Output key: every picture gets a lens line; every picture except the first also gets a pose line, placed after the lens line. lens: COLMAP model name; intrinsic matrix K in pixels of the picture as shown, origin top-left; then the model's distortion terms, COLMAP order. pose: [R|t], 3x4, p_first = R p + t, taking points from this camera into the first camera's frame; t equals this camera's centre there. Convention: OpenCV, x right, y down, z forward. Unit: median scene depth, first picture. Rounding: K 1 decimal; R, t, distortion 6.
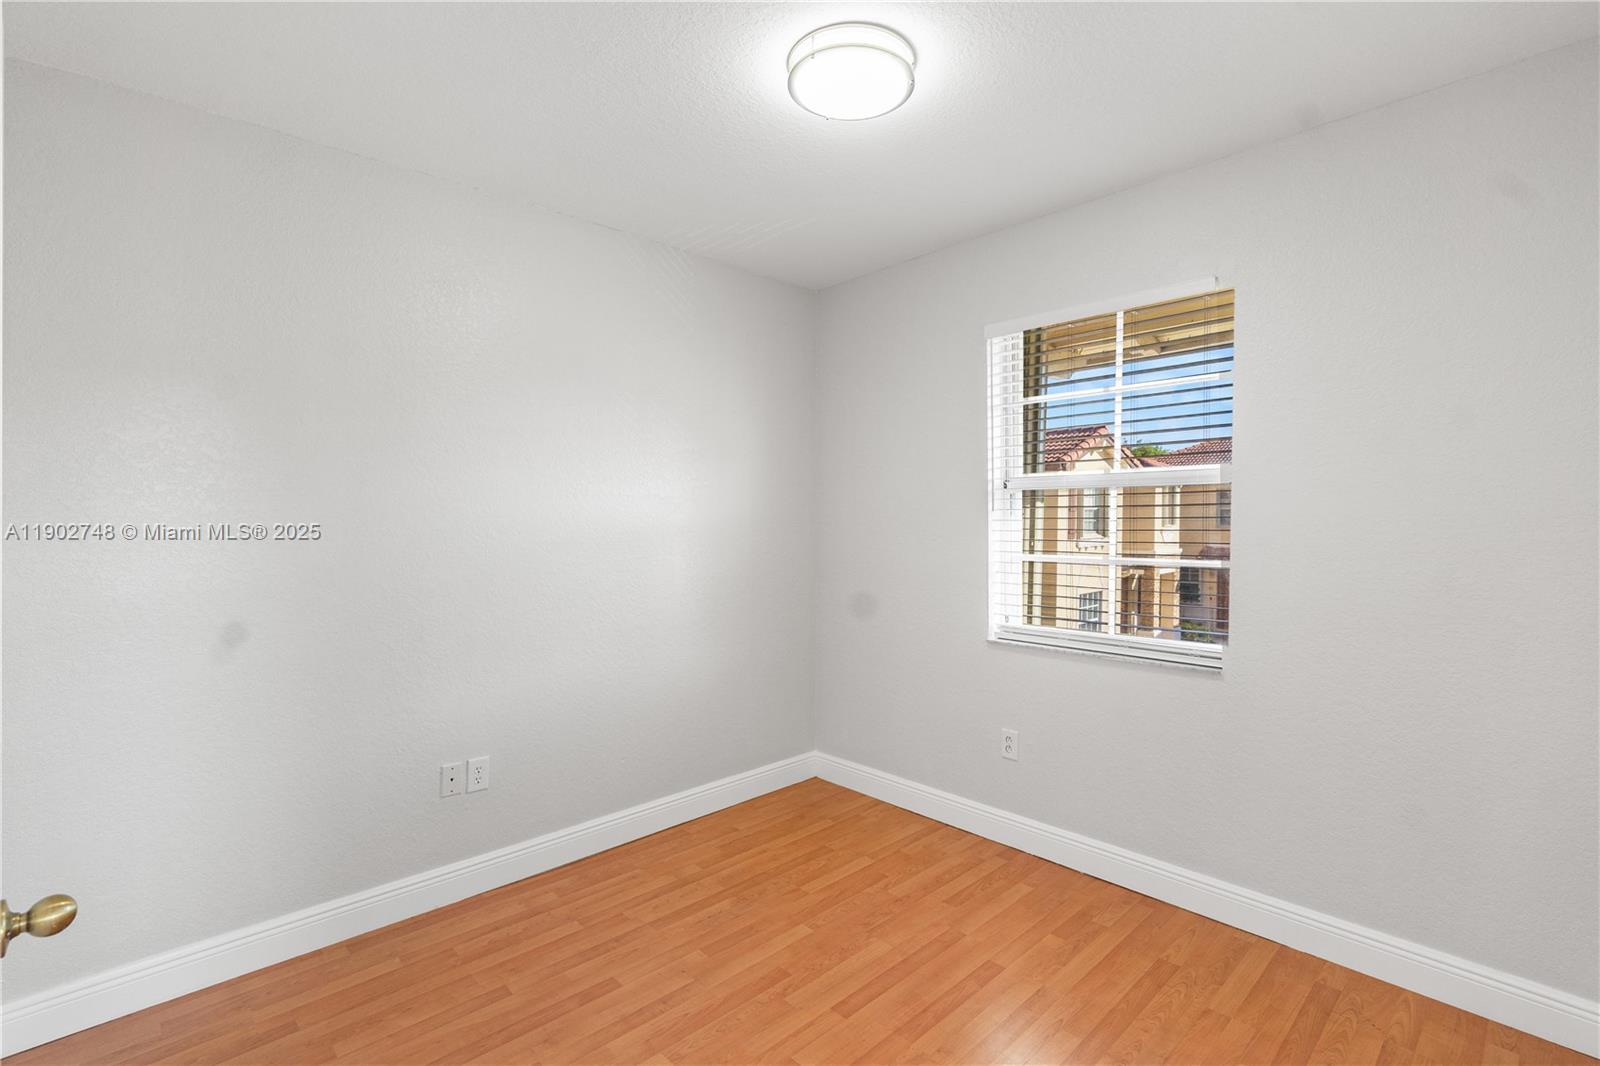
lens RADIAL K [[732.8, 0, 806.6], [0, 732.8, 527.9], [0, 0, 1]] dist [-0.002696, 0.002629]
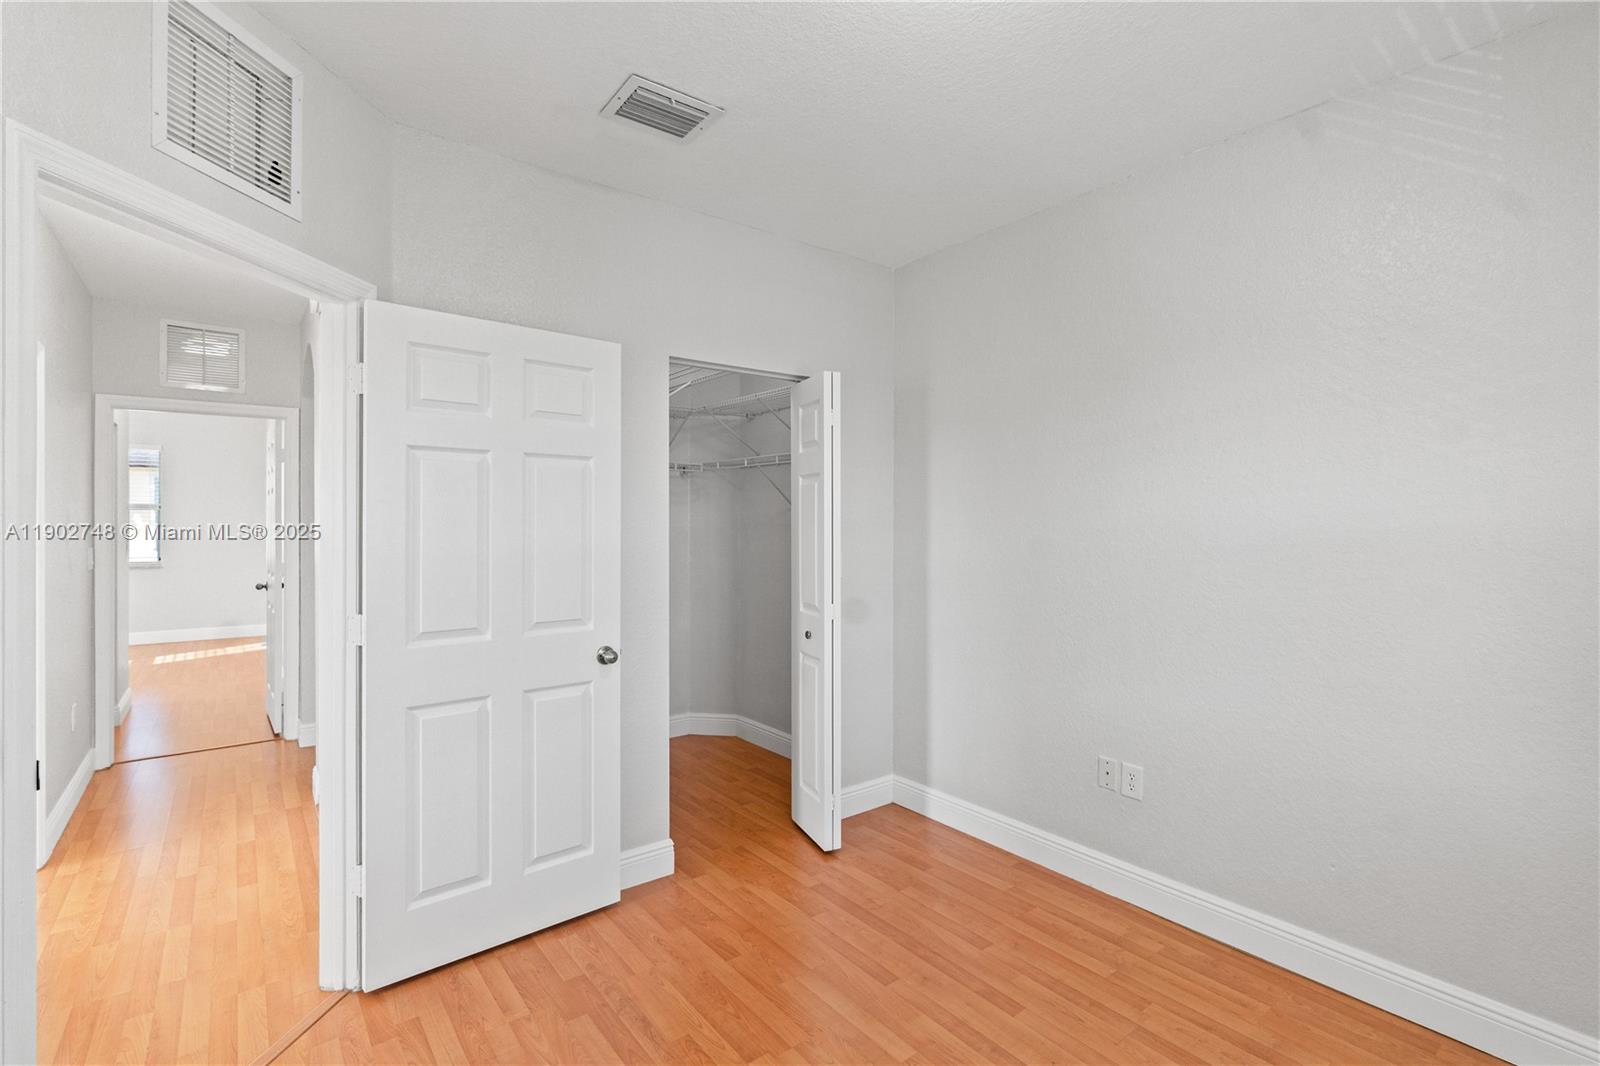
lens RADIAL K [[732.8, 0, 808.6], [0, 732.8, 530.8], [0, 0, 1]] dist [-0.002696, 0.002629]
pose [[-0.106147, 0.008530, -0.994314, 0.635454], [-0.007661, 0.999927, 0.009396, -0.005464], [0.994321, 0.008615, -0.106073, 0.747930]]
